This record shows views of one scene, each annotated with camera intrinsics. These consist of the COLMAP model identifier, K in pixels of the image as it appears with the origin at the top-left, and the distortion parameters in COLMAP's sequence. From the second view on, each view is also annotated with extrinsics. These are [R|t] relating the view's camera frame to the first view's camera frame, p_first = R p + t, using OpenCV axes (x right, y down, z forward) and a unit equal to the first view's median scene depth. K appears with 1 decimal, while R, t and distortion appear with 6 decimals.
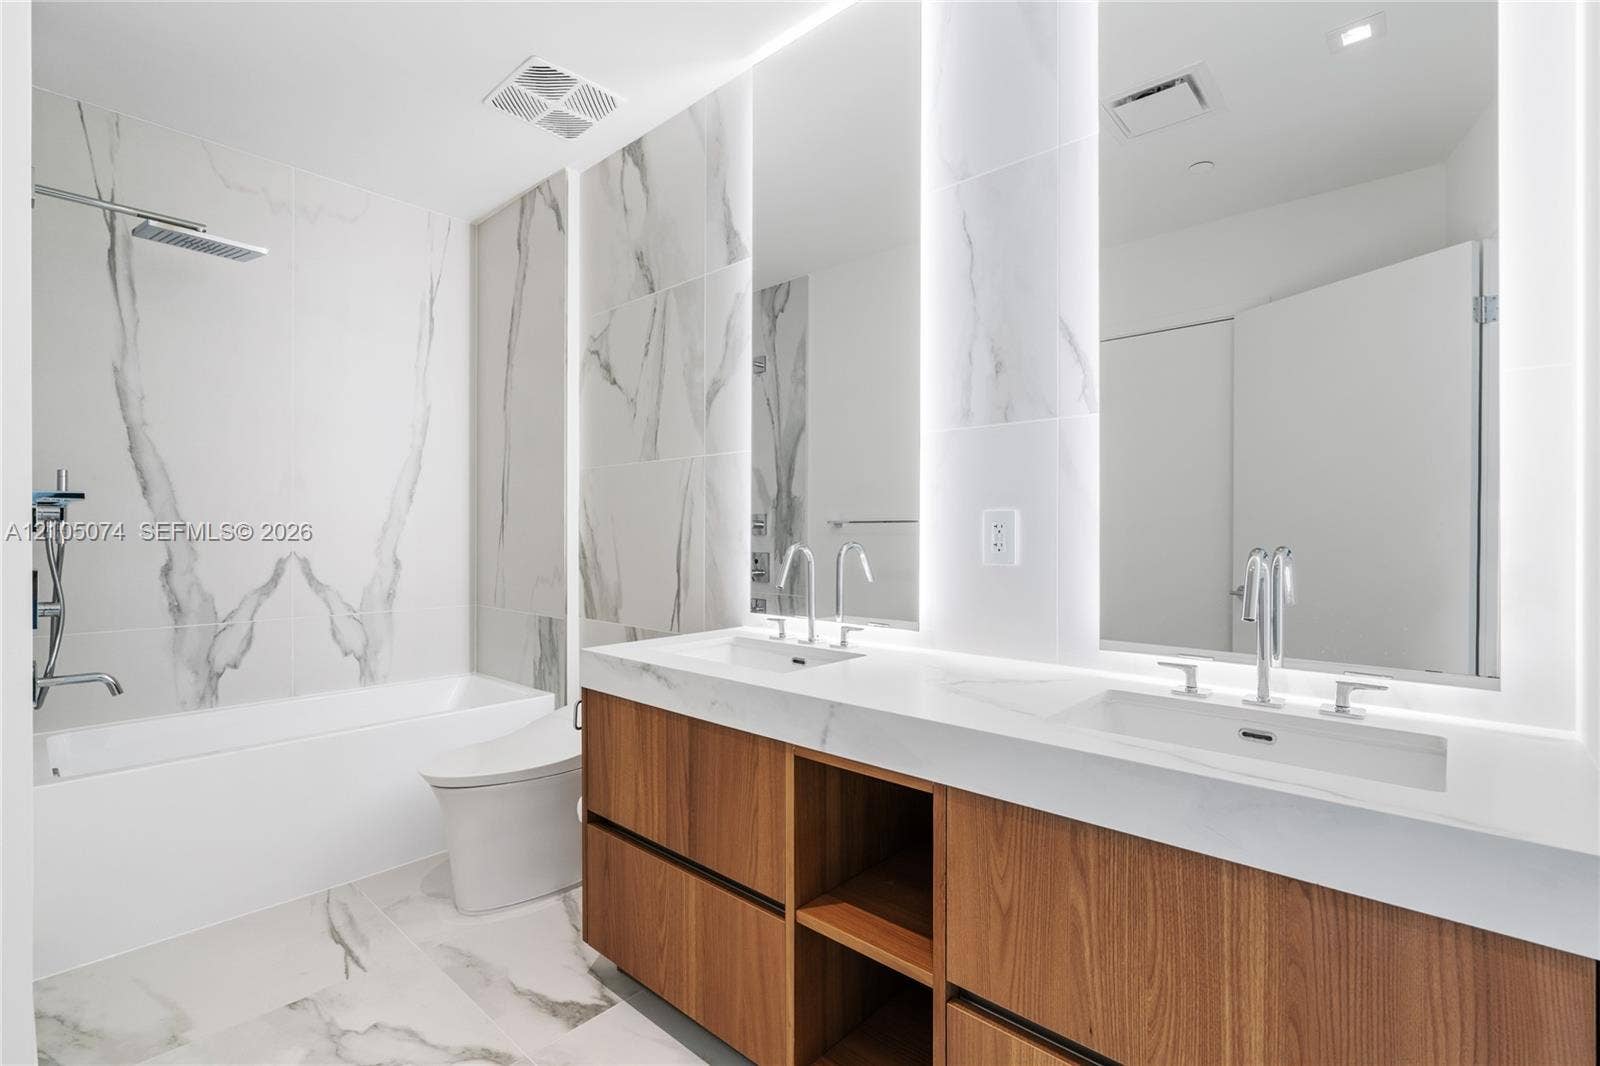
lens RADIAL K [[737.3, 0, 806.0], [0, 737.3, 532.8], [0, 0, 1]] dist [-0.007600, 0.000096]
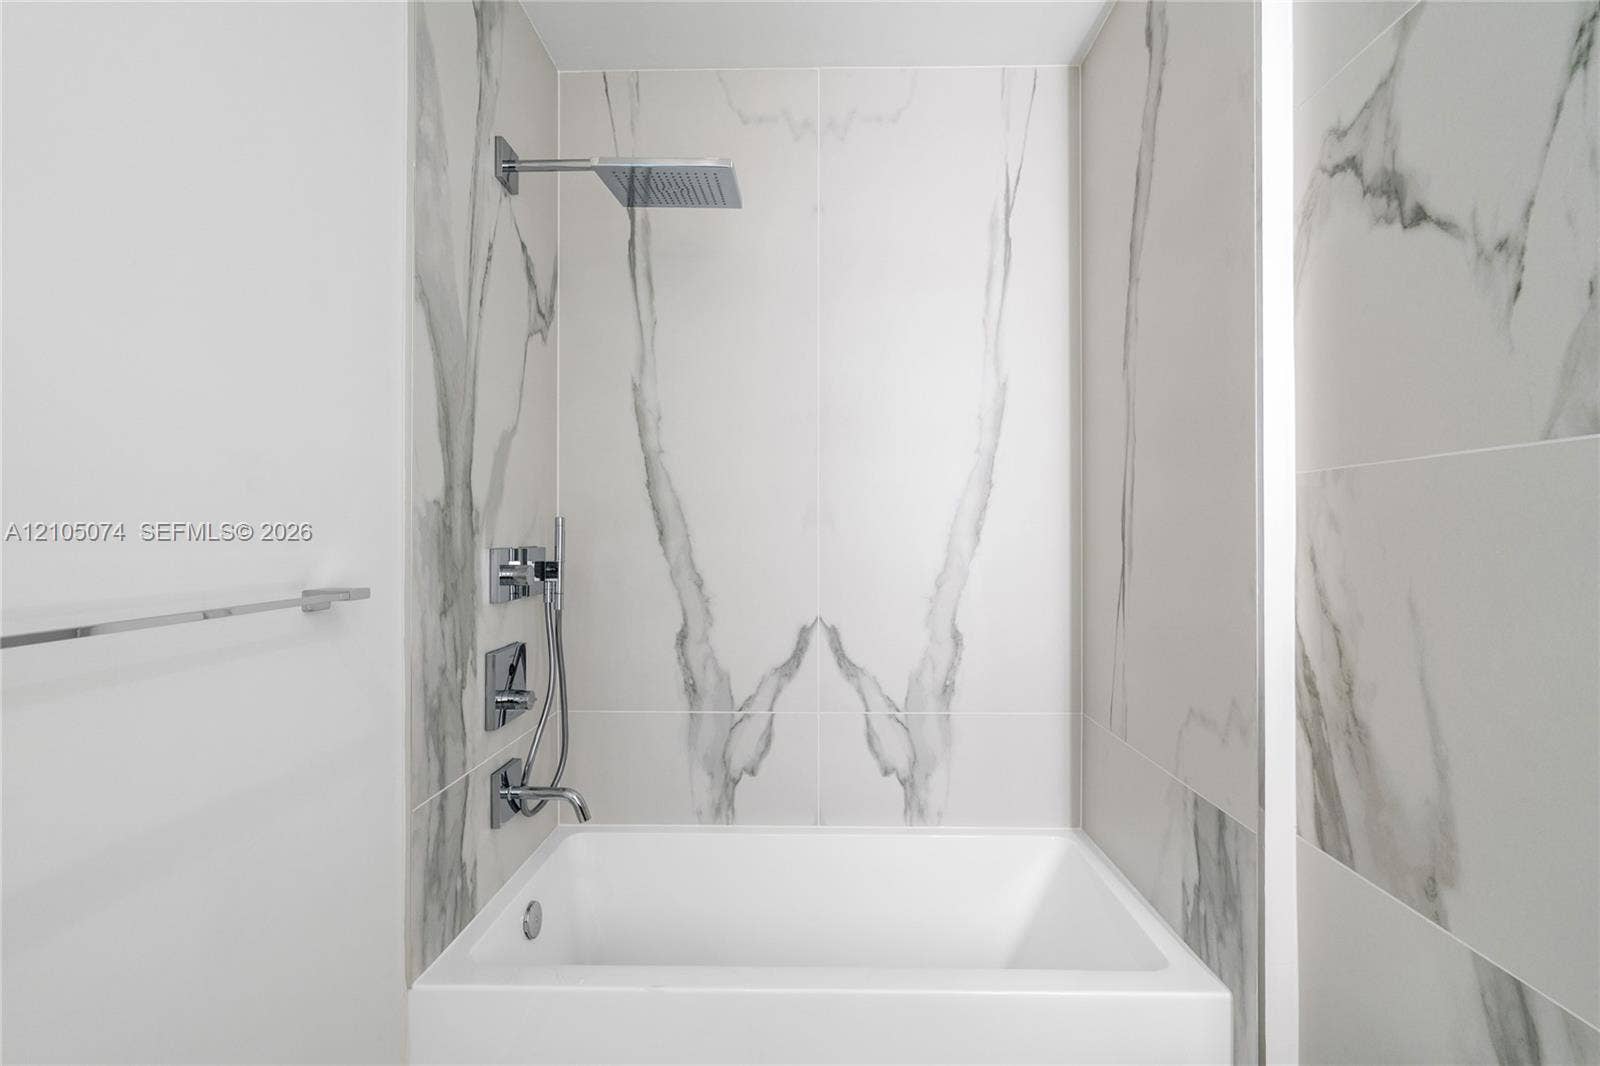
lens RADIAL K [[737.3, 0, 806.1], [0, 737.3, 531.6], [0, 0, 1]] dist [-0.007600, 0.000096]
pose [[0.666256, -0.003589, -0.745714, -0.189852], [0.003308, 0.999993, -0.001857, -0.055090], [0.745716, -0.001230, 0.666263, 0.538442]]
